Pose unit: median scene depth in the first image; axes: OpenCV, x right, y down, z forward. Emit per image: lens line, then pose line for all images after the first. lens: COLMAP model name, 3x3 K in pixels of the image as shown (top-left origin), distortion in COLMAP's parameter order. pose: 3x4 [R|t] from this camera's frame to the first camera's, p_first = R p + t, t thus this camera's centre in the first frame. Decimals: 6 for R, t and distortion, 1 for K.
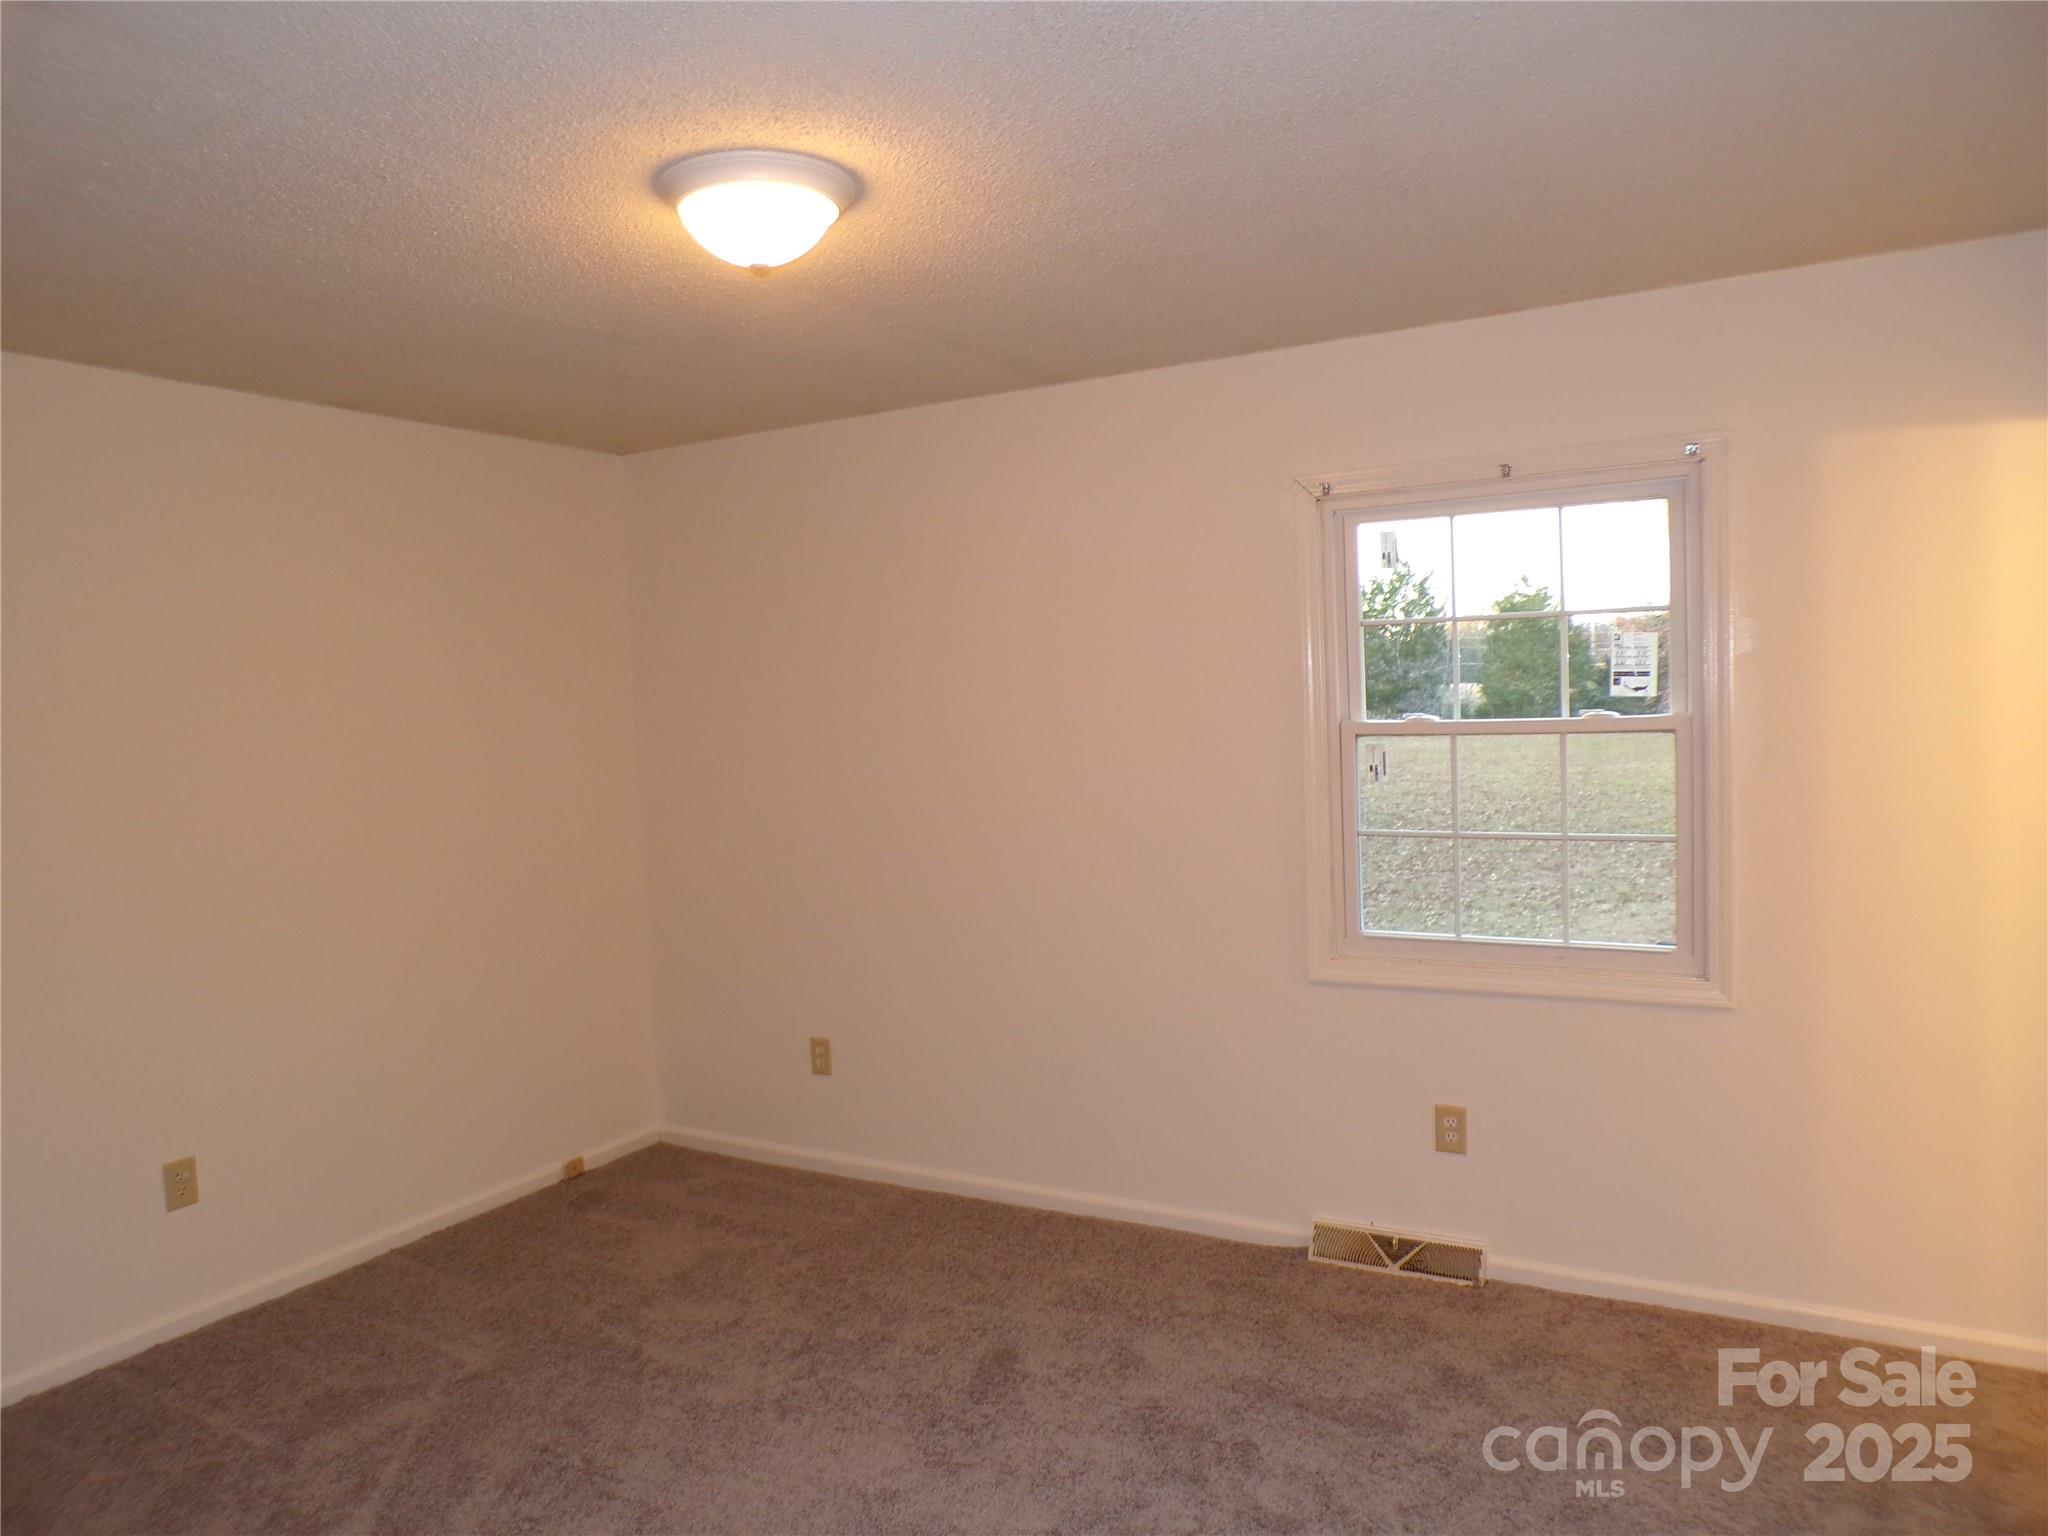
lens RADIAL K [[1383.8, 0, 1026.9], [0, 1383.8, 761.2], [0, 0, 1]] dist [-0.029838, 0.016166]
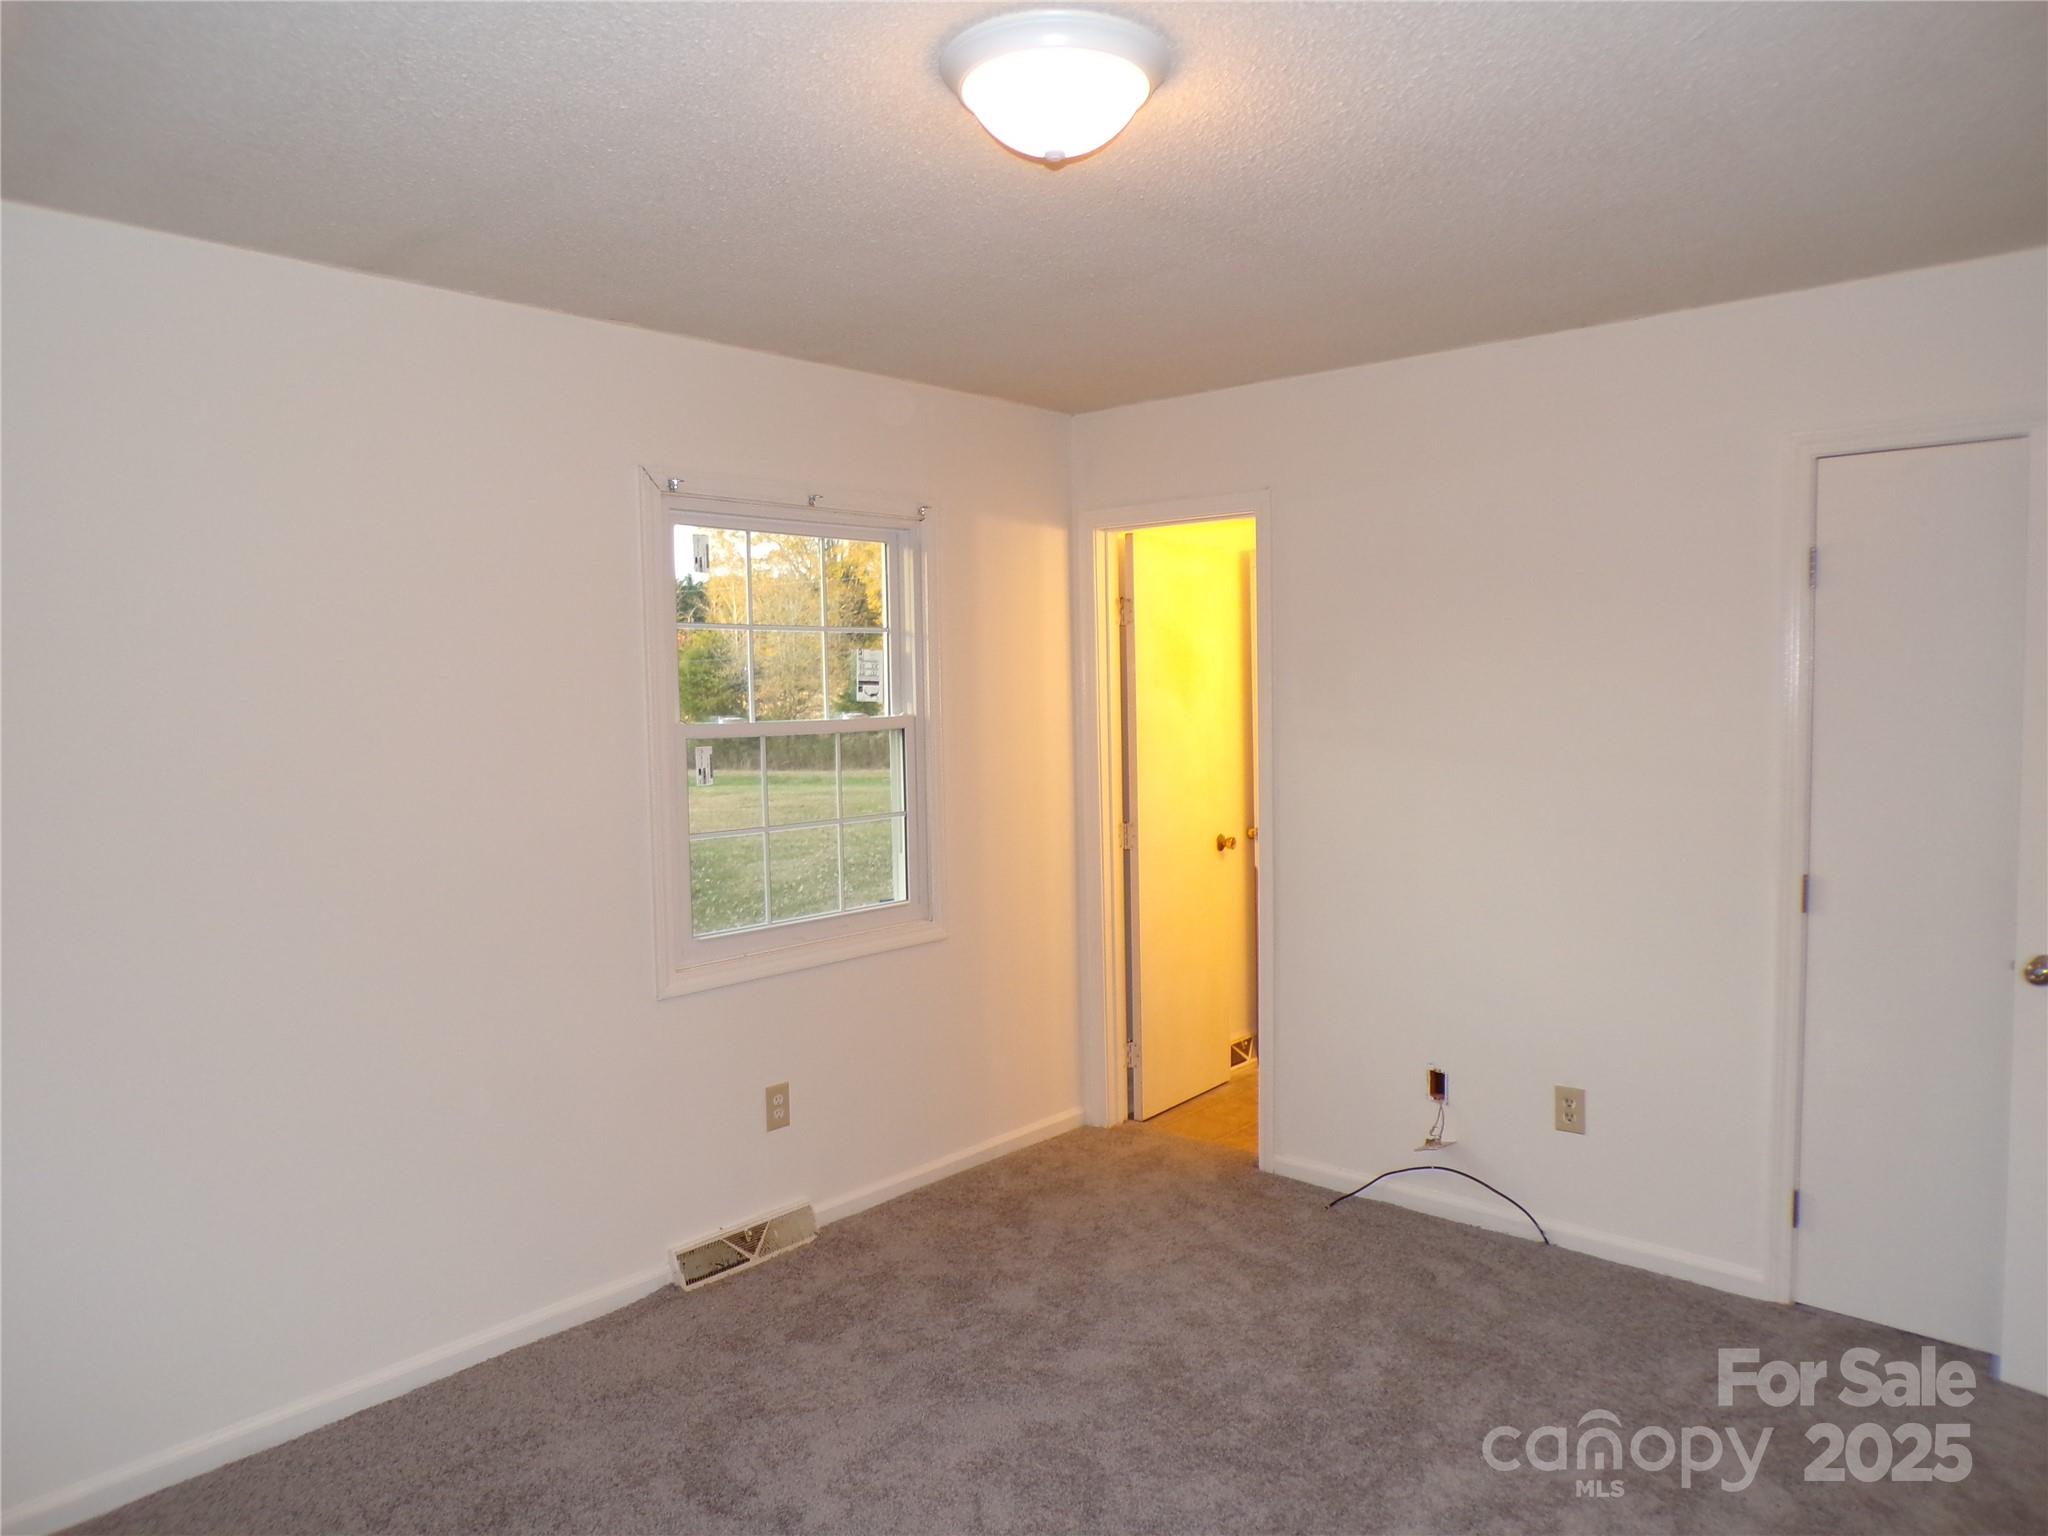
lens RADIAL K [[1383.8, 0, 1034.6], [0, 1383.8, 772.3], [0, 0, 1]] dist [-0.029838, 0.016166]
pose [[0.217787, -0.034663, 0.975381, -0.678757], [0.057127, 0.998108, 0.022715, -0.003649], [-0.974323, 0.050773, 0.219355, 0.556078]]
